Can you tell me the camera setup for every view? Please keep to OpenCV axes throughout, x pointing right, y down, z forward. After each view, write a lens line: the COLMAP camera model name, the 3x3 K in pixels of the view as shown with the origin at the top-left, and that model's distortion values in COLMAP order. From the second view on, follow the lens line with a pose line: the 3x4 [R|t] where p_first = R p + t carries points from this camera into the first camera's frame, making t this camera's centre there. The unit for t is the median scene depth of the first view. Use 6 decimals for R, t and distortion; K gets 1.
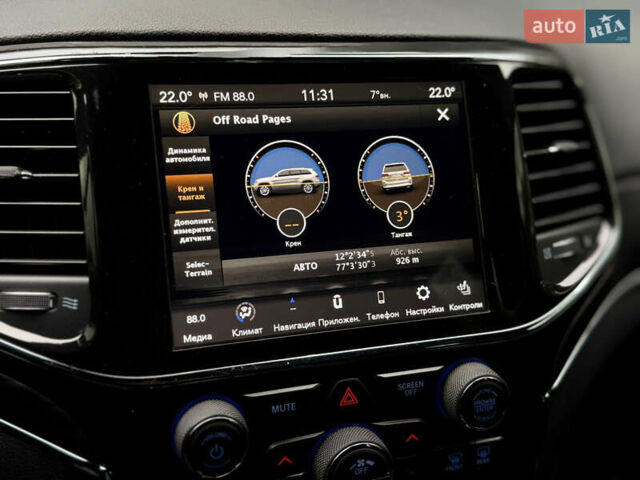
lens RADIAL K [[787.5, 0, 337.5], [0, 787.5, 239.5], [0, 0, 1]] dist [0.231088, -0.686673]
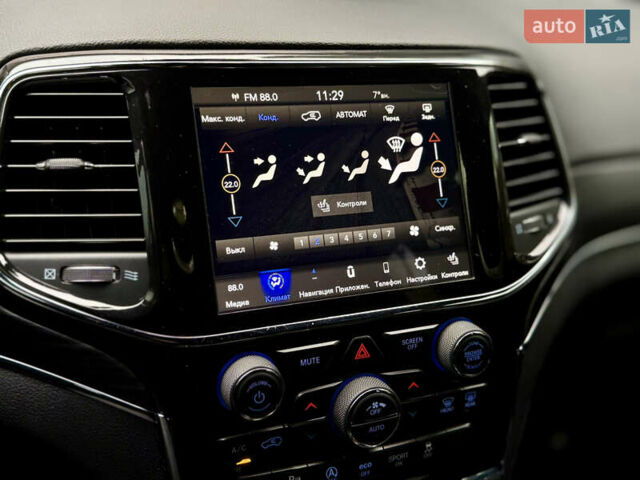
lens RADIAL K [[787.5, 0, 337.5], [0, 787.5, 239.5], [0, 0, 1]] dist [0.231088, -0.686673]
pose [[0.995681, -0.017517, 0.091169, -0.124798], [0.016672, 0.999811, 0.010030, 0.018513], [-0.091327, -0.008467, 0.995785, -0.166922]]
